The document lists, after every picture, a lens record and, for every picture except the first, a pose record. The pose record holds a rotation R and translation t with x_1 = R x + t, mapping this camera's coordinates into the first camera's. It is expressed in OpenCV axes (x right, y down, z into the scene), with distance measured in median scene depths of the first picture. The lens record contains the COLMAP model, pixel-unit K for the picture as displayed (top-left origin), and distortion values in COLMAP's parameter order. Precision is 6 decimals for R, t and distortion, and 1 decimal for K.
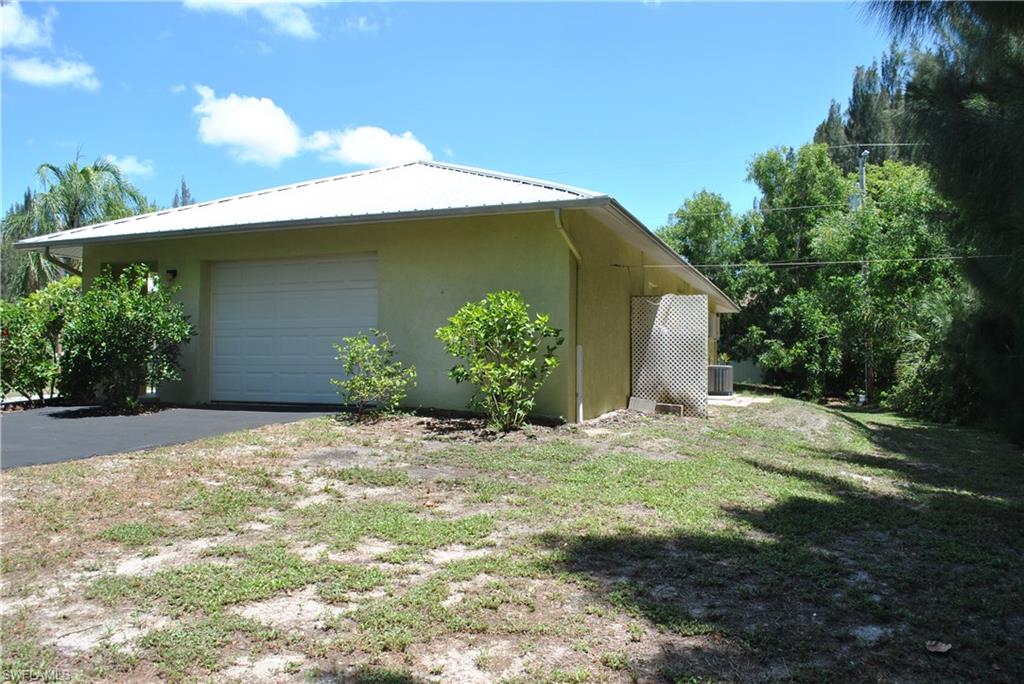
lens RADIAL K [[797.5, 0, 512.0], [0, 797.5, 342.0], [0, 0, 1]] dist [-0.074489, -0.000705]
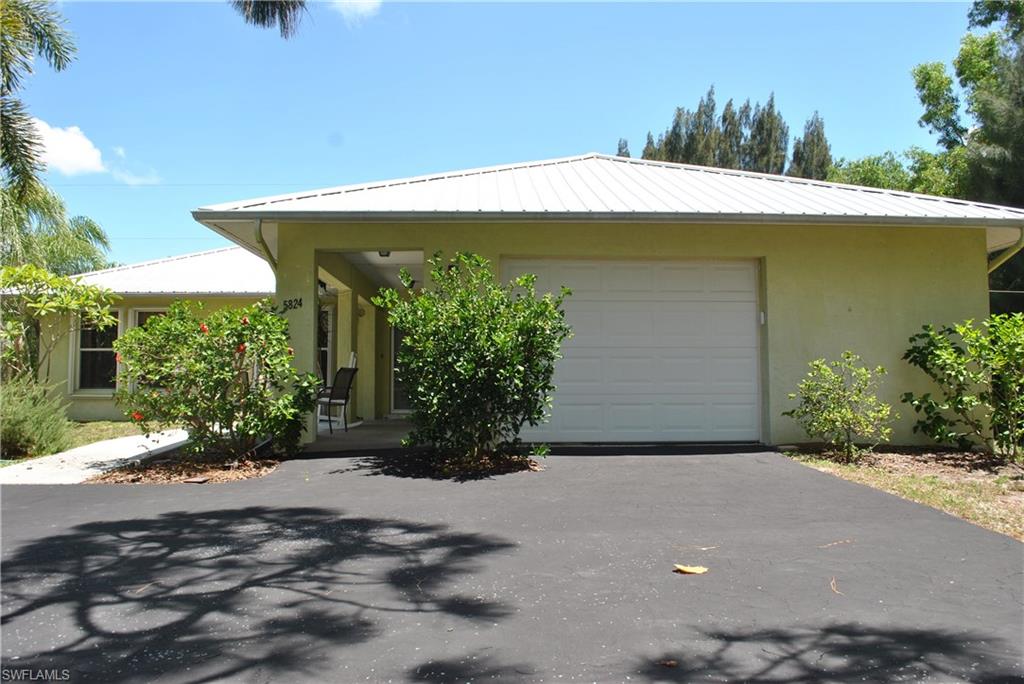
lens RADIAL K [[797.5, 0, 512.0], [0, 797.5, 342.0], [0, 0, 1]] dist [-0.074489, -0.000705]
pose [[0.924303, 0.017302, 0.381267, -0.668617], [-0.007738, 0.999616, -0.026603, -0.000861], [-0.381581, 0.021638, 0.924082, 0.300295]]
